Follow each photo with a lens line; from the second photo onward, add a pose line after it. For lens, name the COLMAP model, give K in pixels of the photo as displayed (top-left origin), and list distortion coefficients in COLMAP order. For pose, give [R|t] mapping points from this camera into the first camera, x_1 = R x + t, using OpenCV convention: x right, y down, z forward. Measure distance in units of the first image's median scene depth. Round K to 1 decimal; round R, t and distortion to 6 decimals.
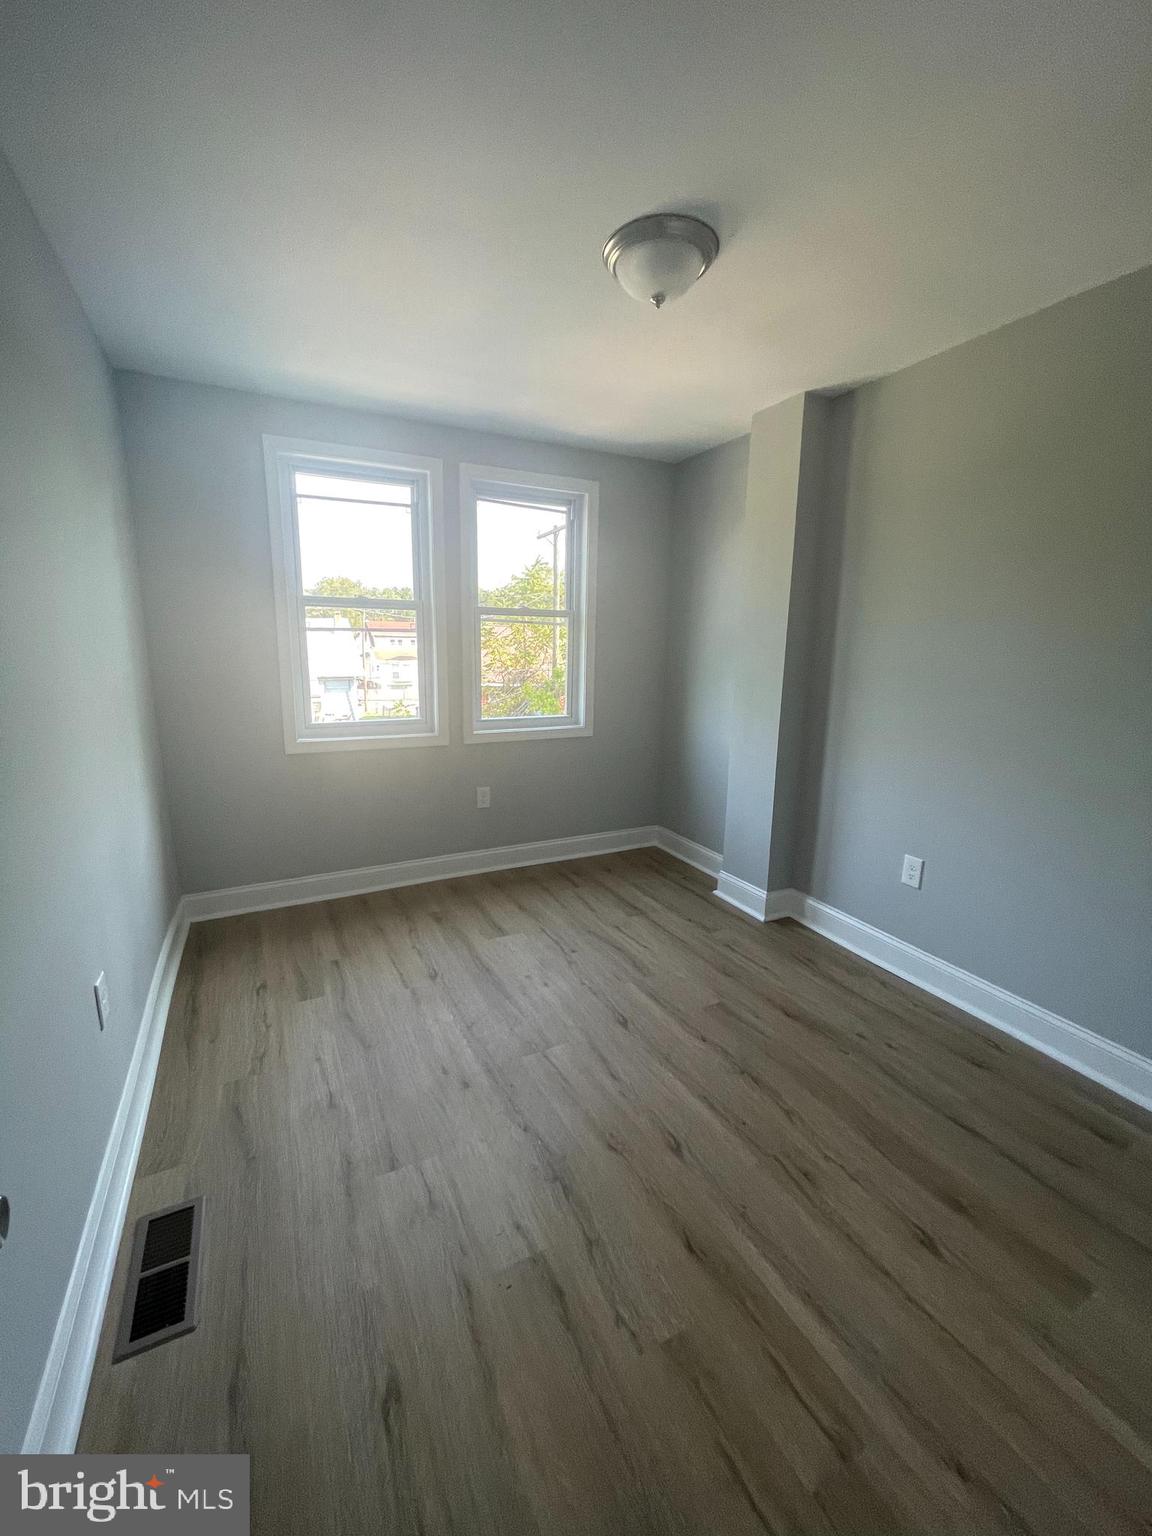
lens RADIAL K [[616.7, 0, 588.3], [0, 616.7, 760.8], [0, 0, 1]] dist [-0.002067, 0.001453]
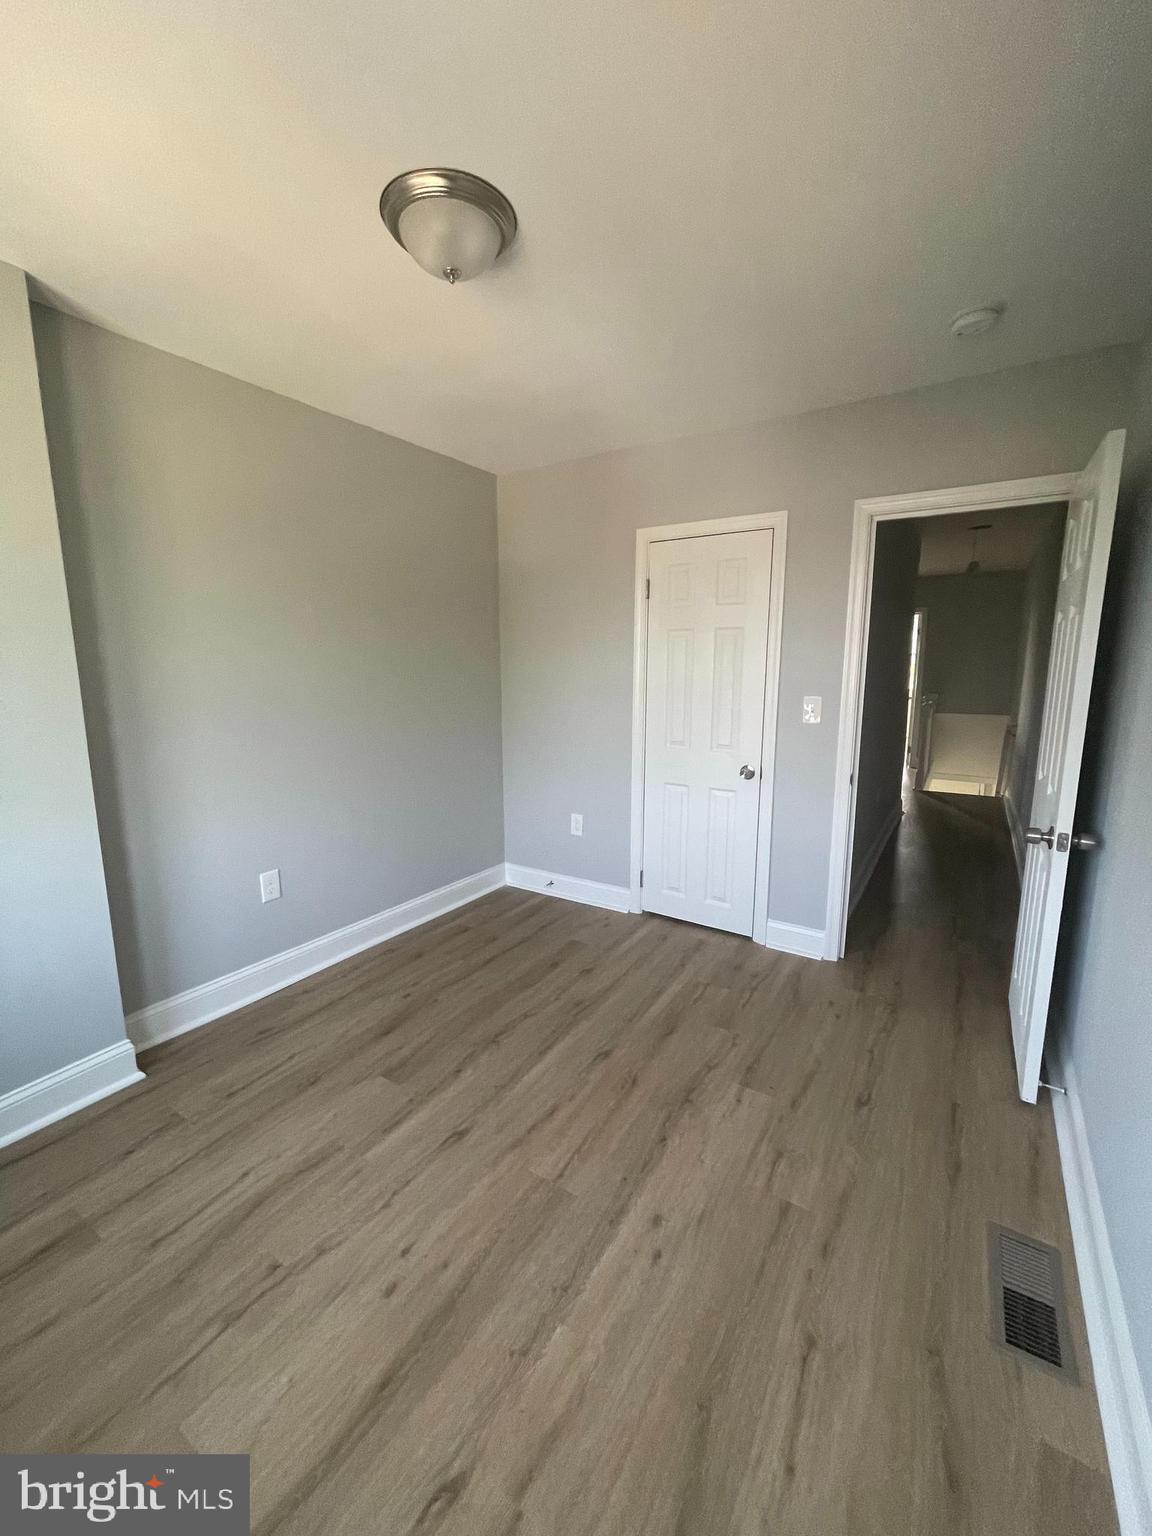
lens RADIAL K [[616.7, 0, 554.3], [0, 616.7, 763.3], [0, 0, 1]] dist [-0.002067, 0.001453]
pose [[-0.460170, -0.159823, 0.873327, -0.626025], [0.165198, 0.951072, 0.261096, -0.230353], [-0.872326, 0.264420, -0.411252, 1.085941]]
